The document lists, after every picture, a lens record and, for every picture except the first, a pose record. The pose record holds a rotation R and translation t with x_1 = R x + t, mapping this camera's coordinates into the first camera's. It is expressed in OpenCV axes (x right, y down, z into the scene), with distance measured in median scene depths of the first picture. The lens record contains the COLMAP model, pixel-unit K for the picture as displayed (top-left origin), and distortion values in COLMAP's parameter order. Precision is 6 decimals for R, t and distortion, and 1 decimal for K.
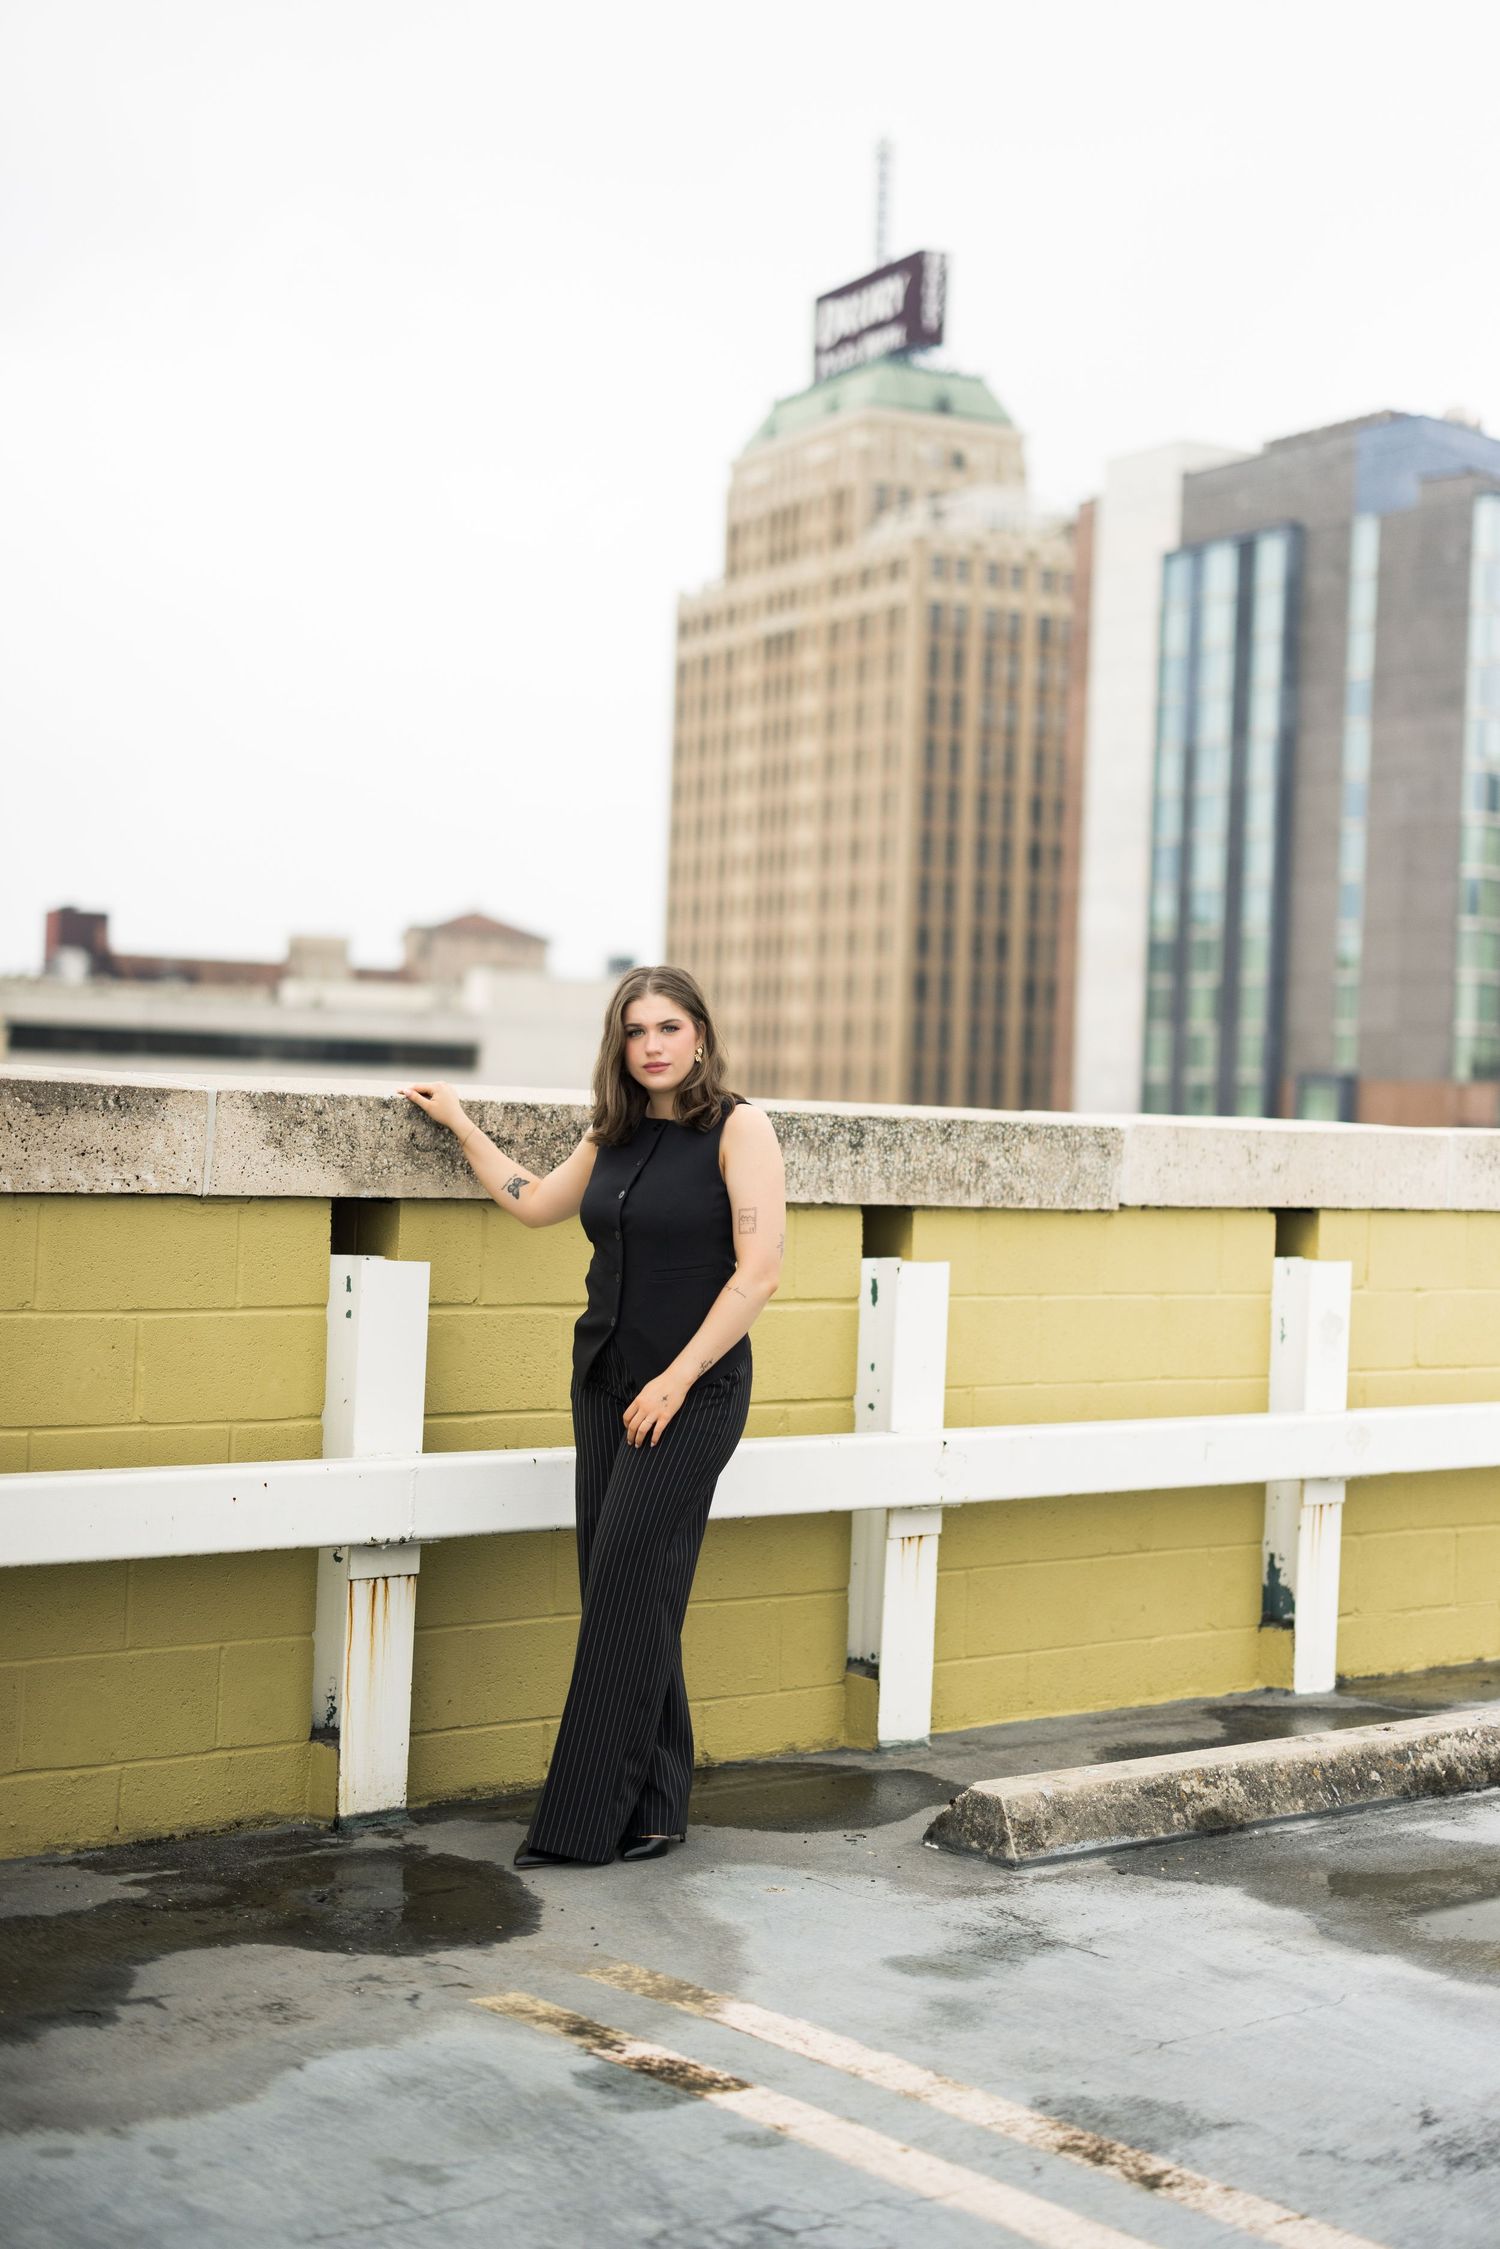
lens RADIAL K [[3192.2, 0, 750.0], [0, 3192.2, 1124.5], [0, 0, 1]] dist [0.021706, -0.012960]
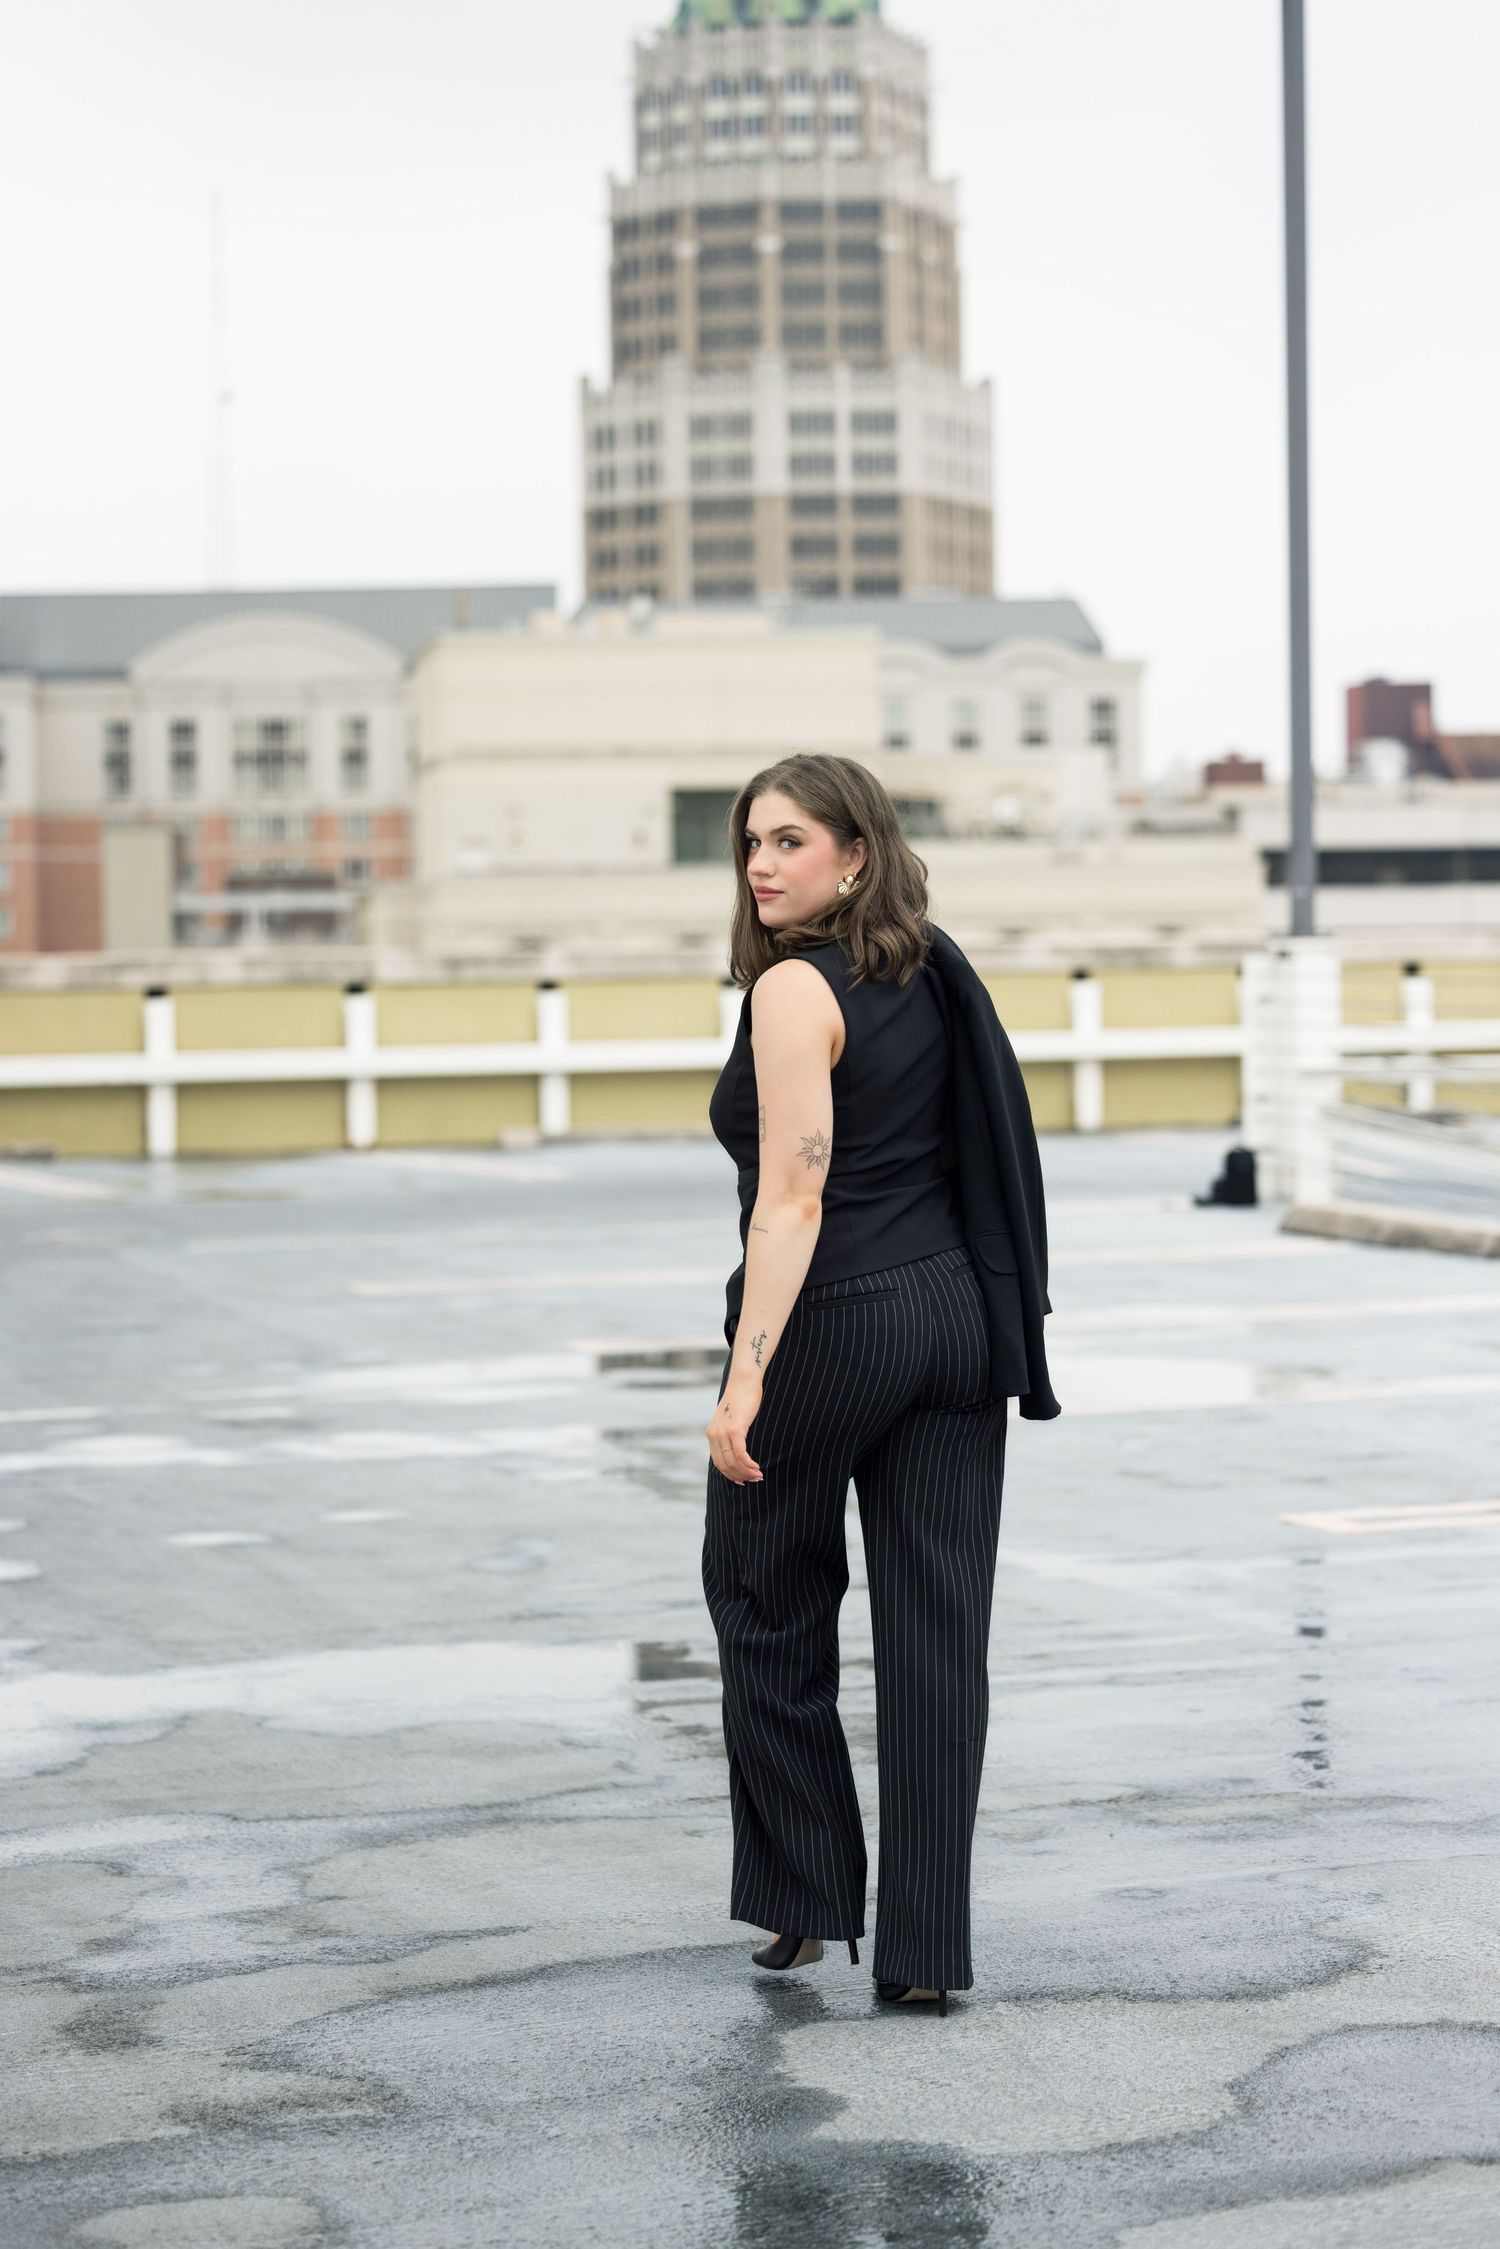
lens RADIAL K [[5030.1, 0, 750.0], [0, 5030.1, 1124.5], [0, 0, 1]] dist [0.008050, -0.312065]
pose [[0.938526, -0.042746, -0.342552, 0.966430], [0.052902, 0.998392, 0.020353, 0.039561], [0.341131, -0.037223, 0.939278, -2.953437]]
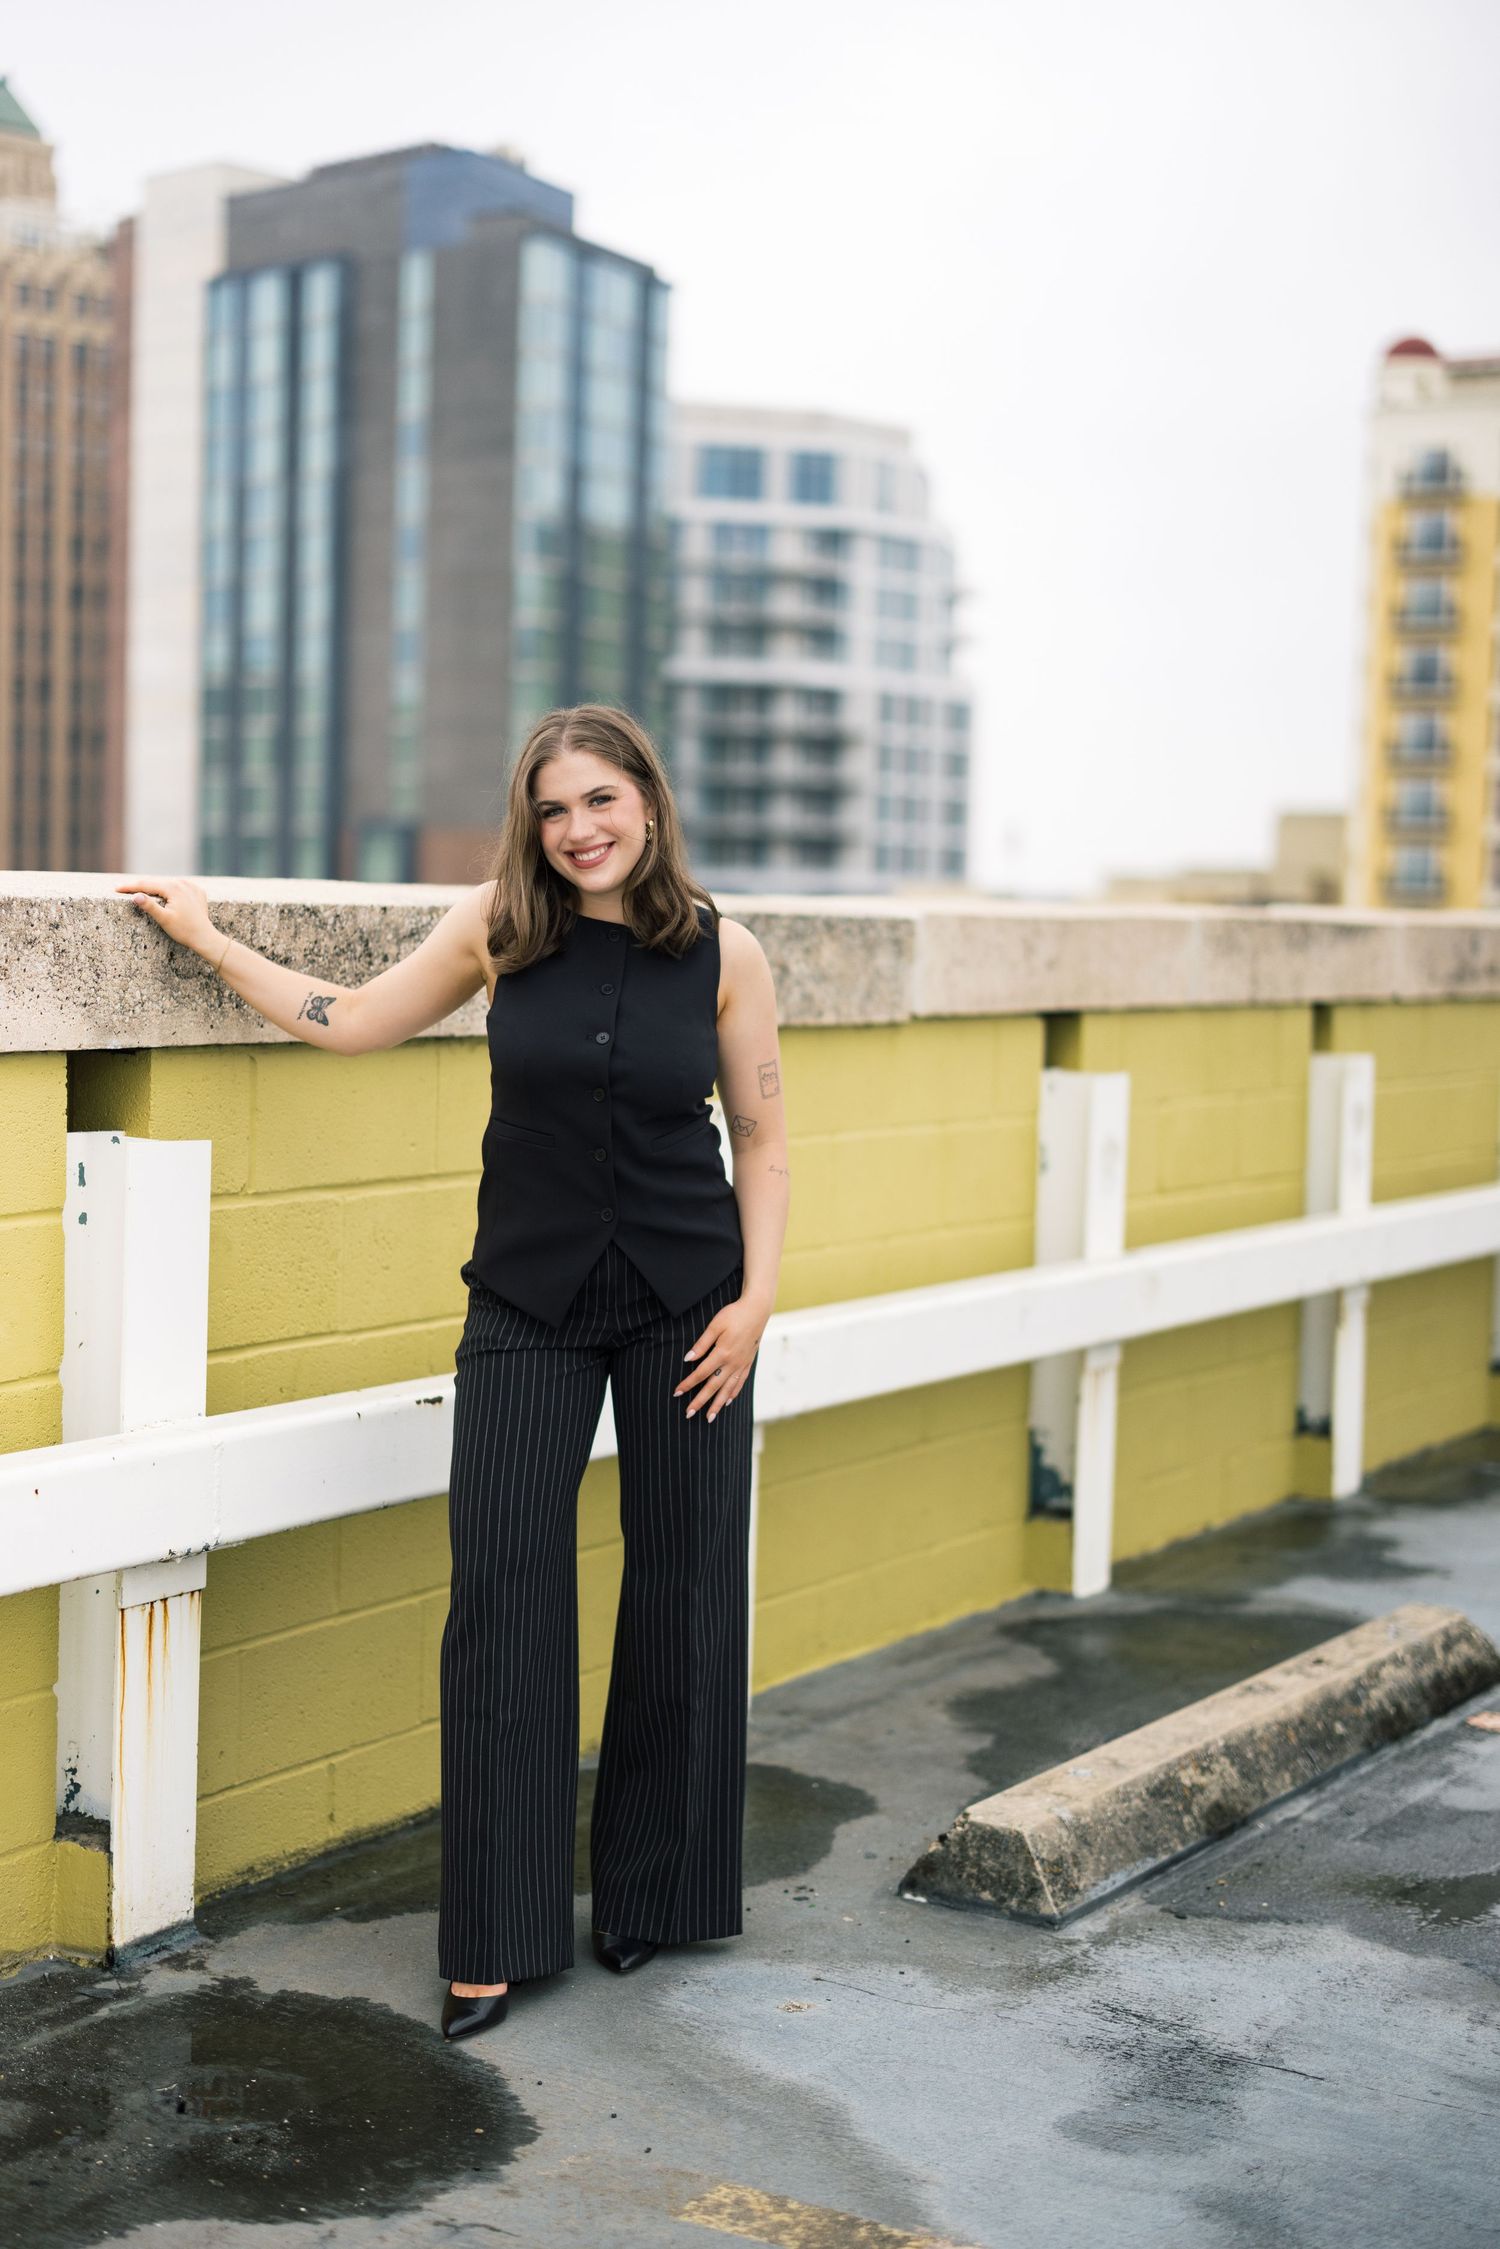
lens RADIAL K [[3192.2, 0, 750.0], [0, 3192.2, 1124.5], [0, 0, 1]] dist [0.021706, -0.012960]
pose [[0.954667, -0.031946, 0.295955, -0.148633], [0.008530, 0.996752, 0.080074, -0.011086], [-0.297552, -0.073920, 0.951840, 0.239256]]
